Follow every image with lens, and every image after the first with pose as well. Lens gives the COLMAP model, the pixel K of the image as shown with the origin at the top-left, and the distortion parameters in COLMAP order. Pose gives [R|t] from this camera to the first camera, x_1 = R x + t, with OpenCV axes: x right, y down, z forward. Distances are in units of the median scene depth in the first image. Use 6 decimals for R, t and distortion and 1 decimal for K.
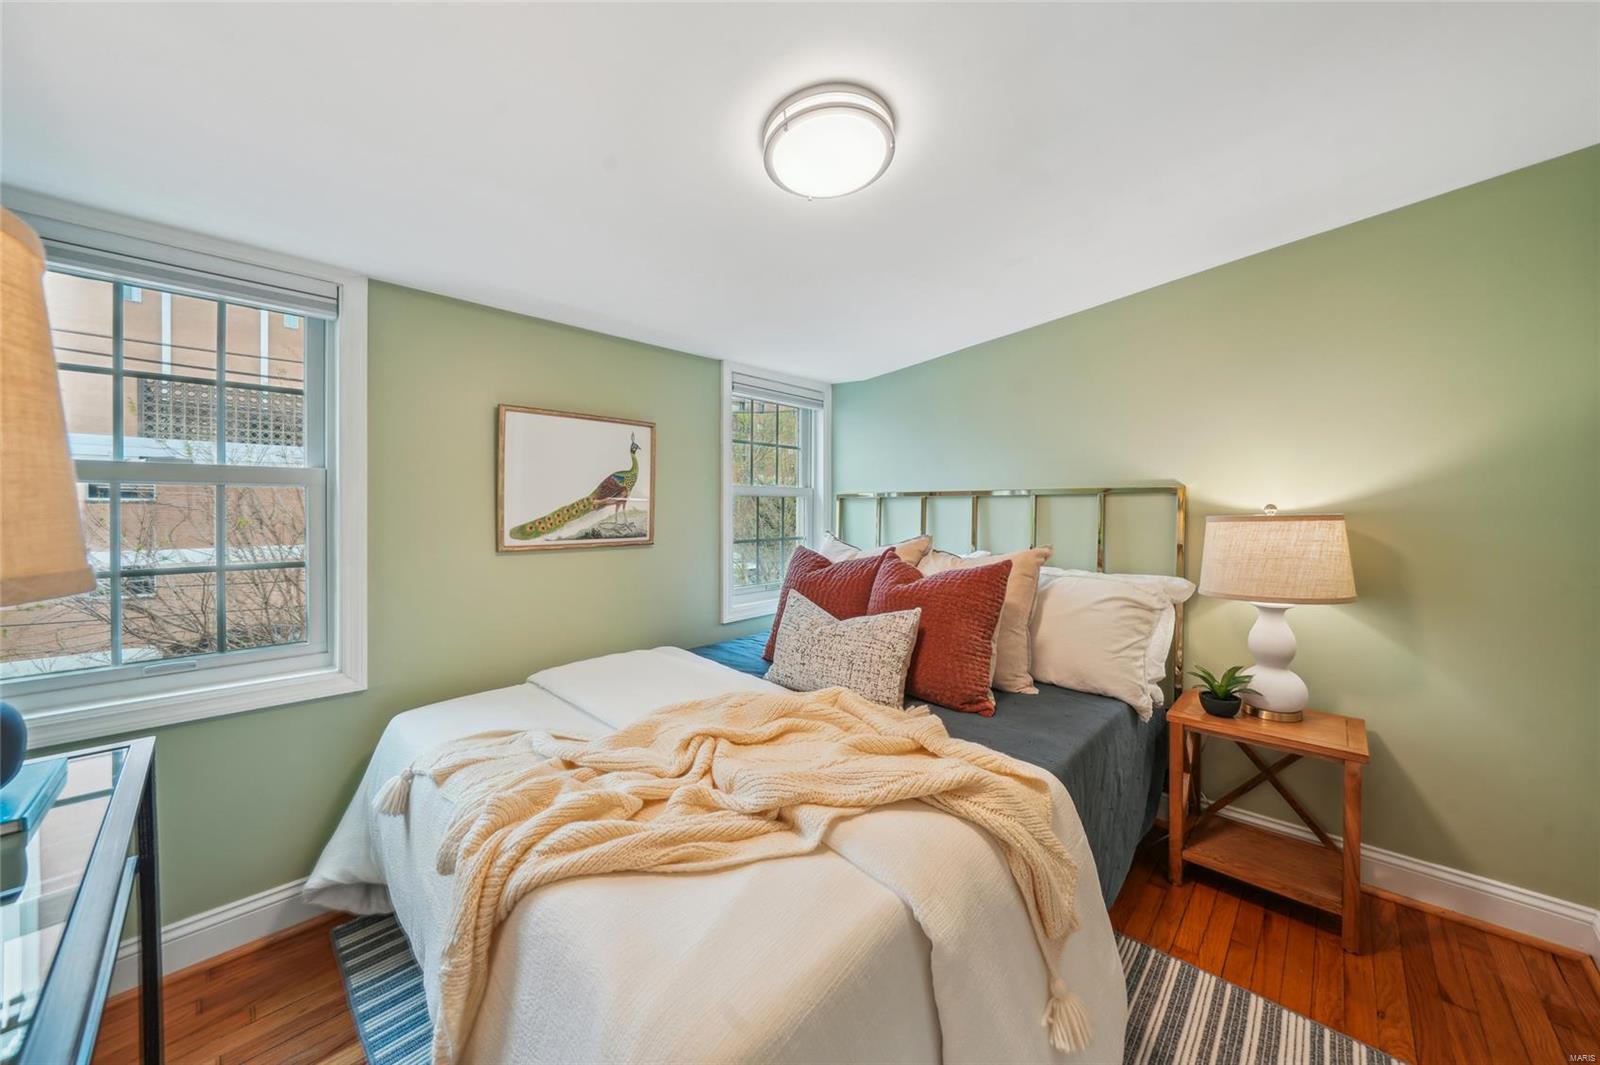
lens RADIAL K [[570.6, 0, 801.9], [0, 570.6, 522.2], [0, 0, 1]] dist [-0.010641, 0.001365]
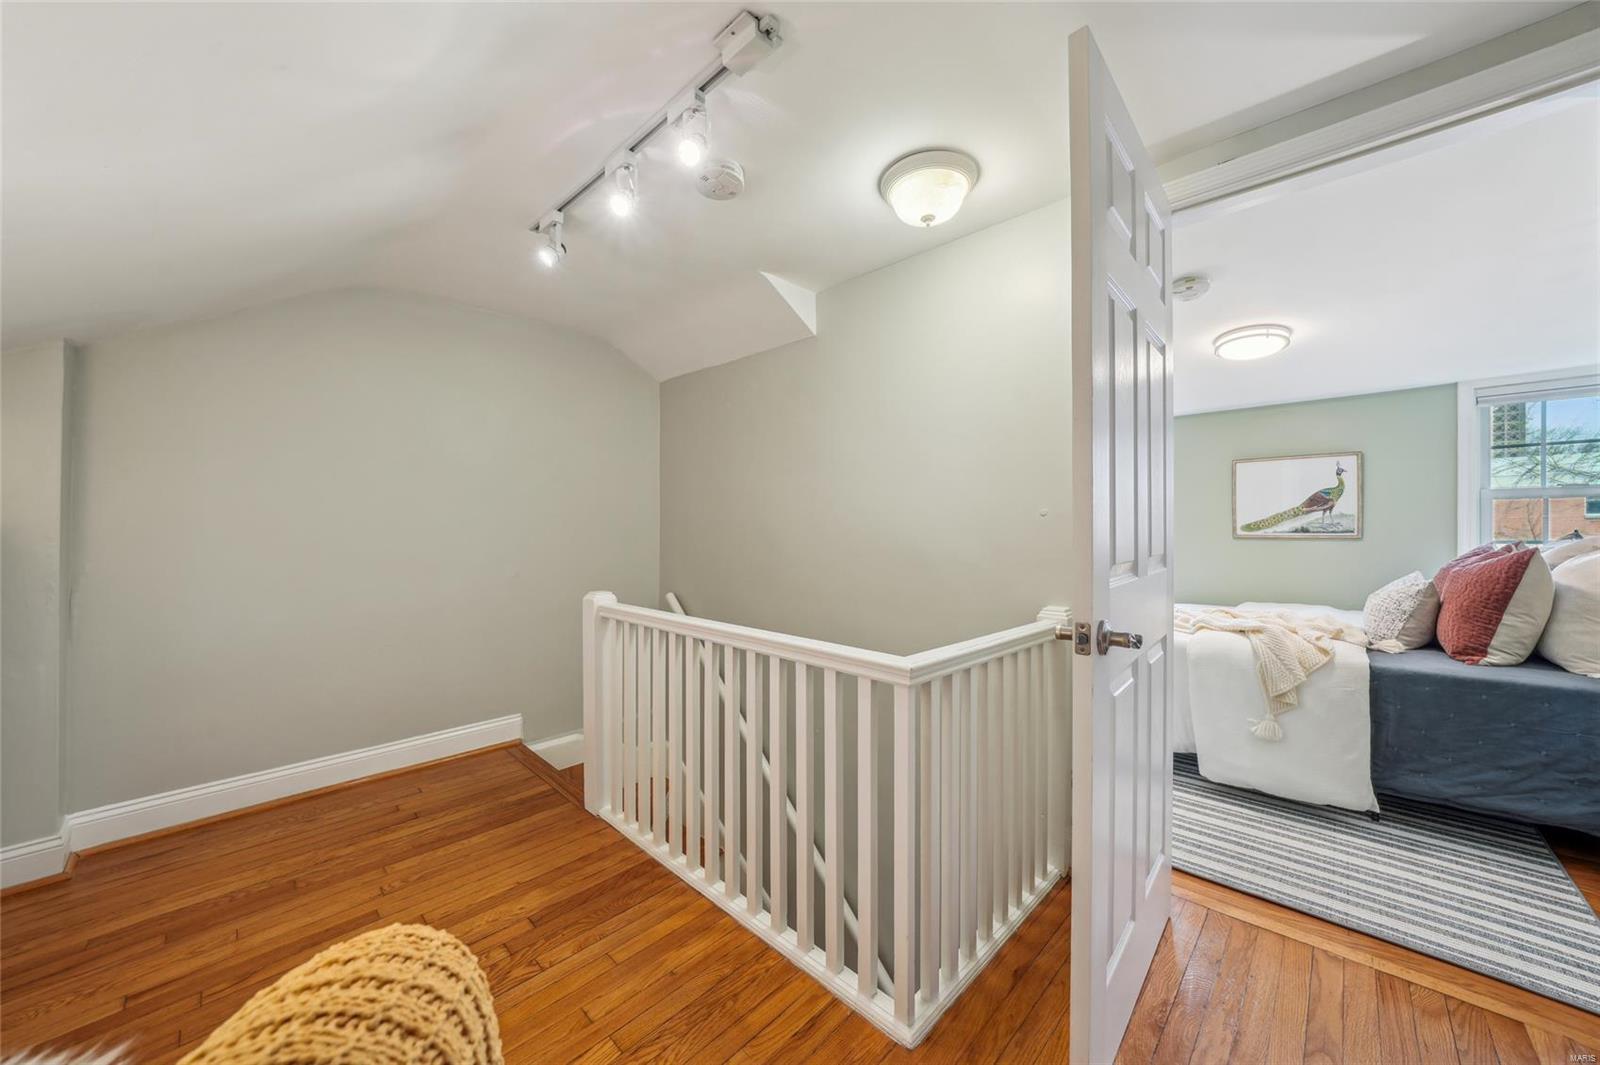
lens RADIAL K [[570.6, 0, 802.5], [0, 570.6, 528.7], [0, 0, 1]] dist [-0.010641, 0.001365]
pose [[0.001352, -0.001572, -0.999998, 1.199547], [-0.014558, 0.999893, -0.001591, 0.040165], [0.999893, 0.014561, 0.001329, -0.392076]]
